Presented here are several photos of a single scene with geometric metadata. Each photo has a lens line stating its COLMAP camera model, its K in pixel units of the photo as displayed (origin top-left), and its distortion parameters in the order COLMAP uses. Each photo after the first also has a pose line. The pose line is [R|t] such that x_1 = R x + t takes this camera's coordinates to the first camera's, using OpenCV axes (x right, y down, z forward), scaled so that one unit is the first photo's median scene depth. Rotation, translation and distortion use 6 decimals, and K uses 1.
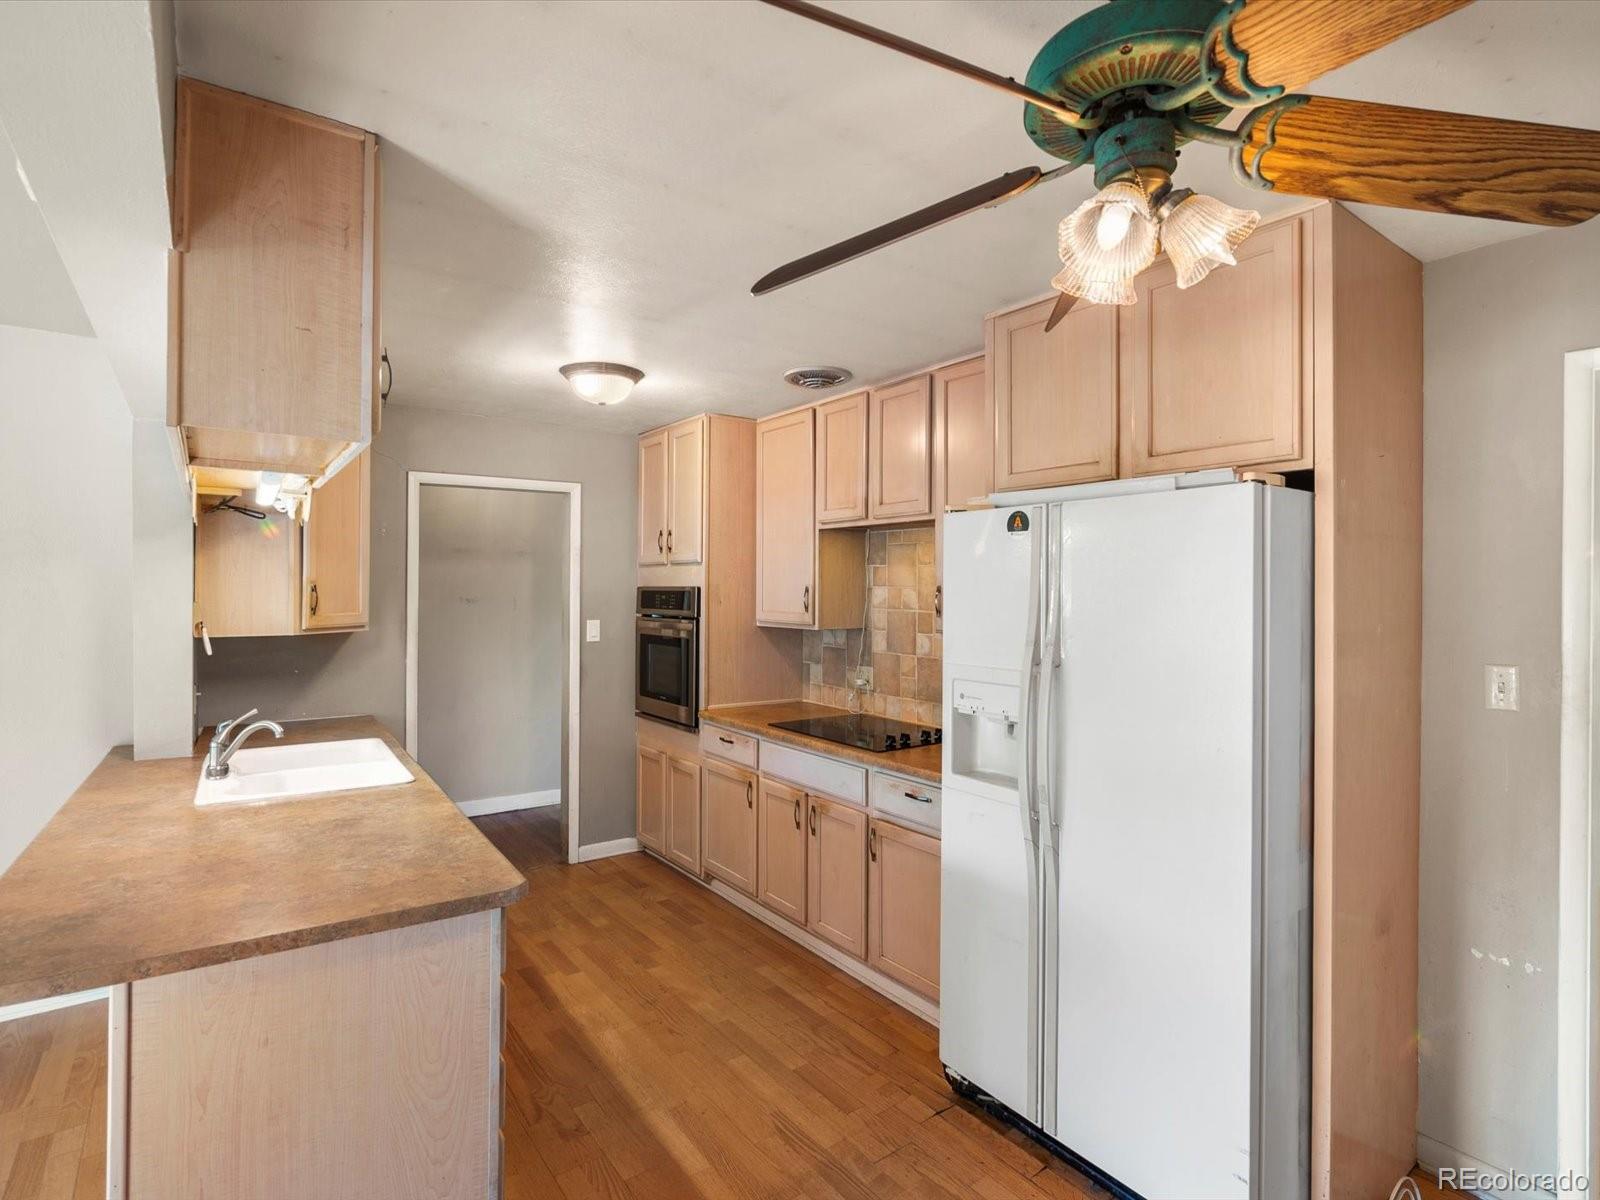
lens RADIAL K [[807.0, 0, 804.5], [0, 807.0, 596.8], [0, 0, 1]] dist [0.003566, -0.001379]
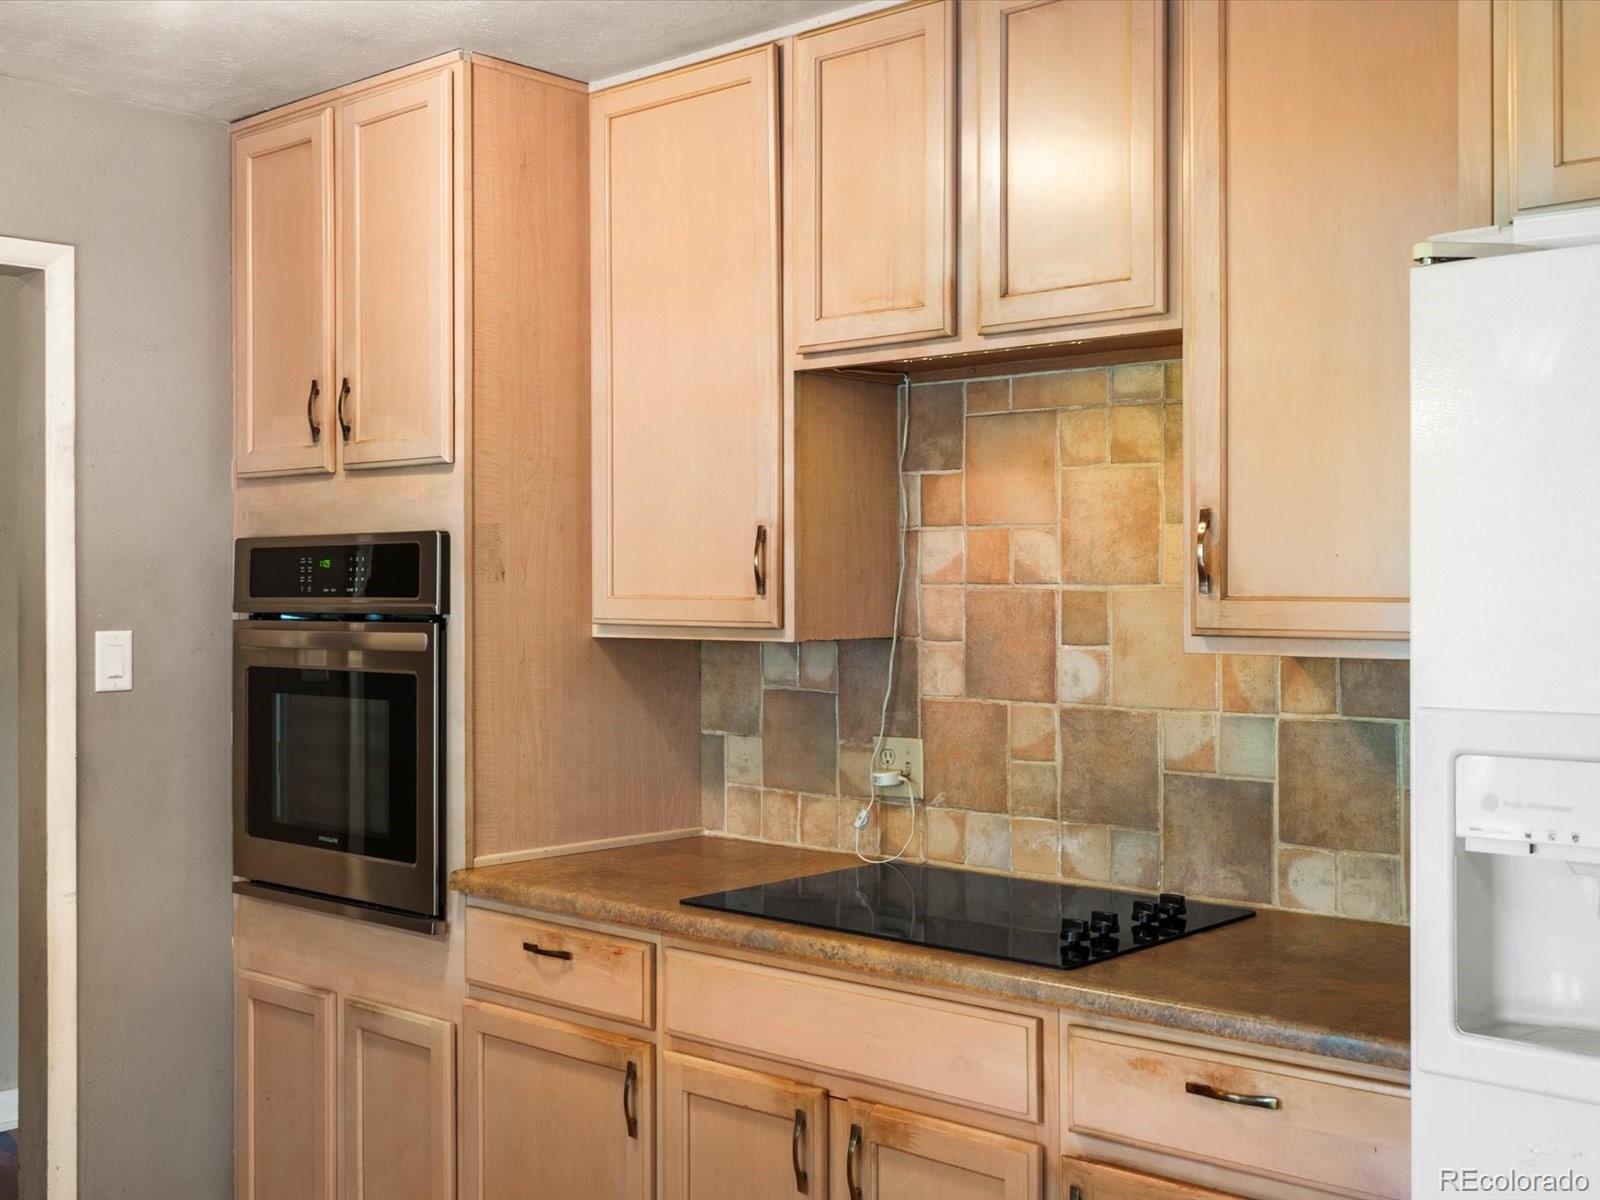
lens RADIAL K [[1743.4, 0, 800.0], [0, 1743.4, 600.0], [0, 0, 1]] dist [0.005793, -0.012353]
pose [[0.978324, -0.009594, 0.206856, -0.142088], [0.009808, 0.999952, -0.000011, 0.021143], [-0.206846, 0.002040, 0.978371, 0.206406]]
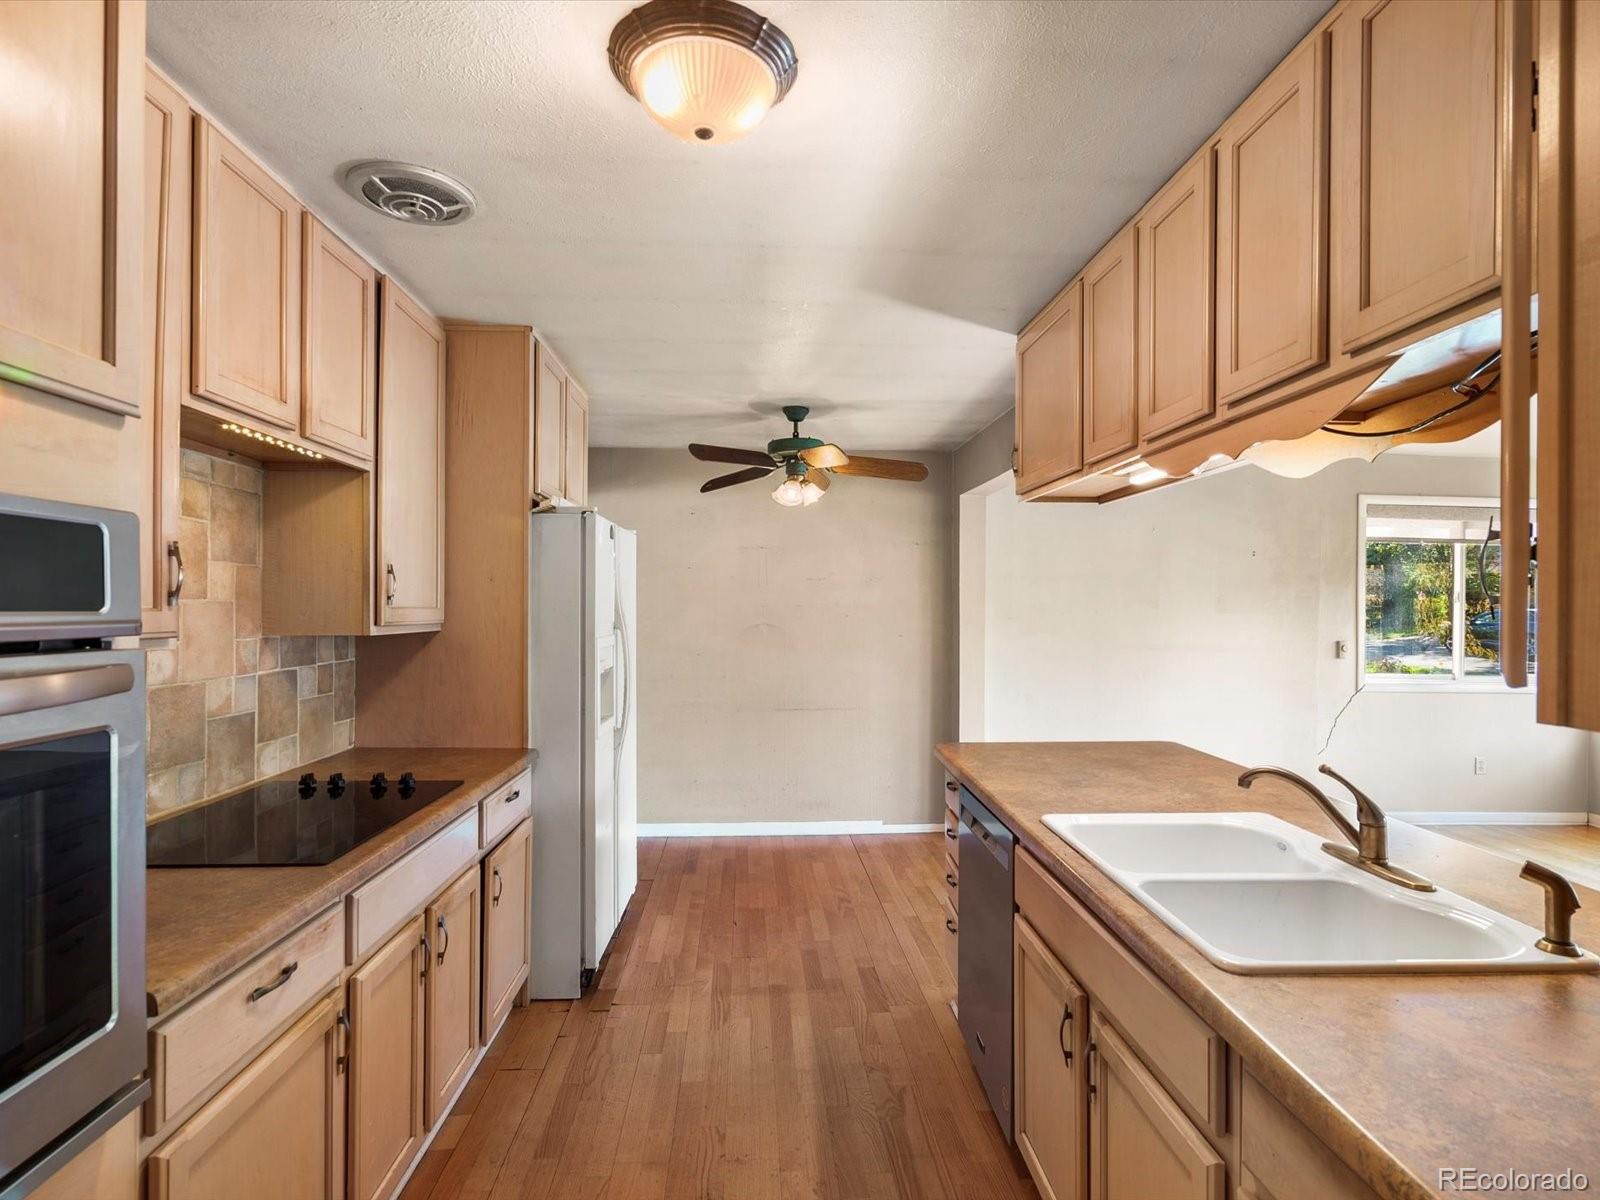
lens RADIAL K [[807.0, 0, 804.5], [0, 807.0, 596.8], [0, 0, 1]] dist [0.003566, -0.001379]
pose [[-0.833840, -0.007284, 0.551958, -0.461920], [-0.008027, 0.999967, 0.001069, 0.010618], [-0.551948, -0.003540, -0.833871, 1.128765]]
